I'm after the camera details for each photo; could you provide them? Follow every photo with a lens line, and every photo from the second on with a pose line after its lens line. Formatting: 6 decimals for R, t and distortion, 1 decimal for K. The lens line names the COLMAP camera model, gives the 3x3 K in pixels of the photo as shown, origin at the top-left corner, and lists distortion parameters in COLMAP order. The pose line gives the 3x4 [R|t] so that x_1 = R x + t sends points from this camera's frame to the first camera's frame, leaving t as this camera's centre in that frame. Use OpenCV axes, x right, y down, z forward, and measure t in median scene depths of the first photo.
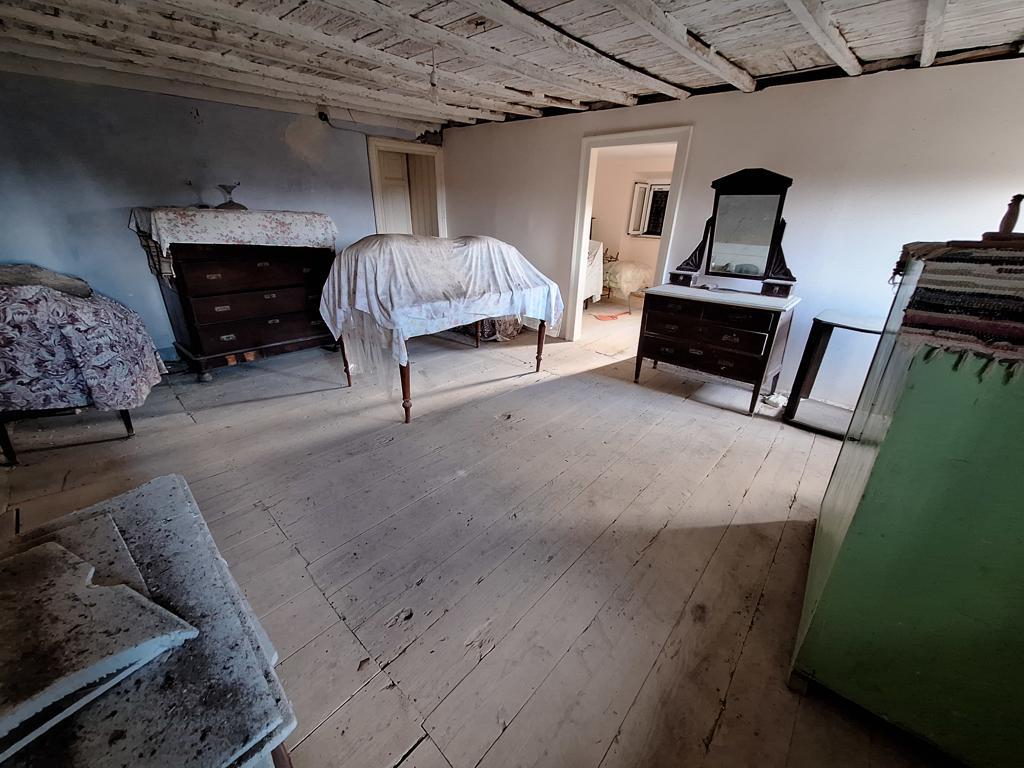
lens RADIAL K [[401.7, 0, 507.3], [0, 401.7, 393.8], [0, 0, 1]] dist [-0.004487, 0.000702]
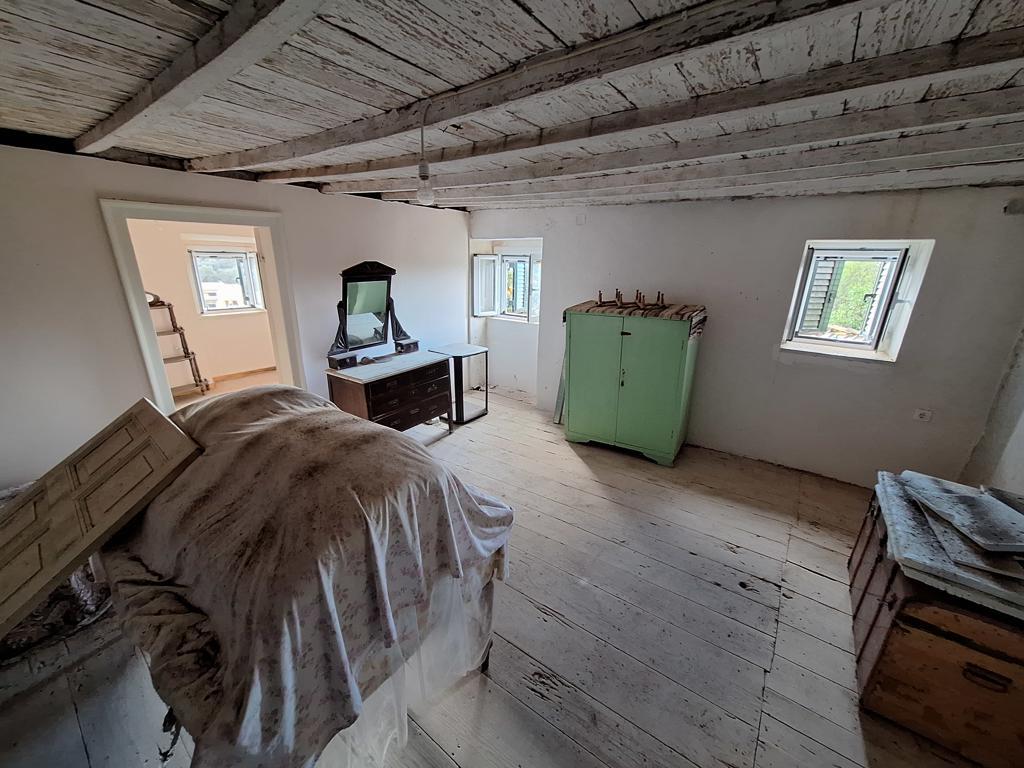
lens RADIAL K [[401.7, 0, 508.3], [0, 401.7, 390.7], [0, 0, 1]] dist [-0.004487, 0.000702]
pose [[-0.112741, -0.333699, 0.935914, -0.598563], [0.406834, 0.843843, 0.349879, -0.430803], [-0.906518, 0.420207, 0.040625, 0.654535]]
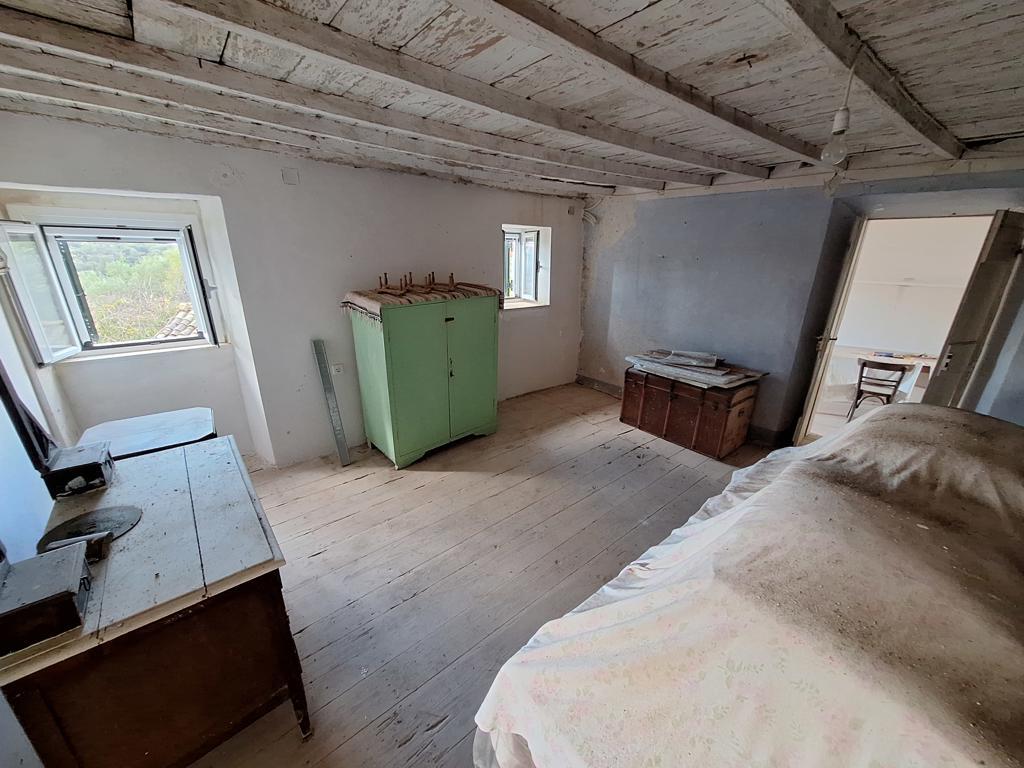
lens RADIAL K [[401.7, 0, 507.4], [0, 401.7, 391.0], [0, 0, 1]] dist [-0.004487, 0.000702]
pose [[-0.990045, -0.076429, 0.118189, 0.112353], [0.028285, 0.714552, 0.699010, -0.601543], [-0.137877, 0.695395, -0.705277, 1.115082]]
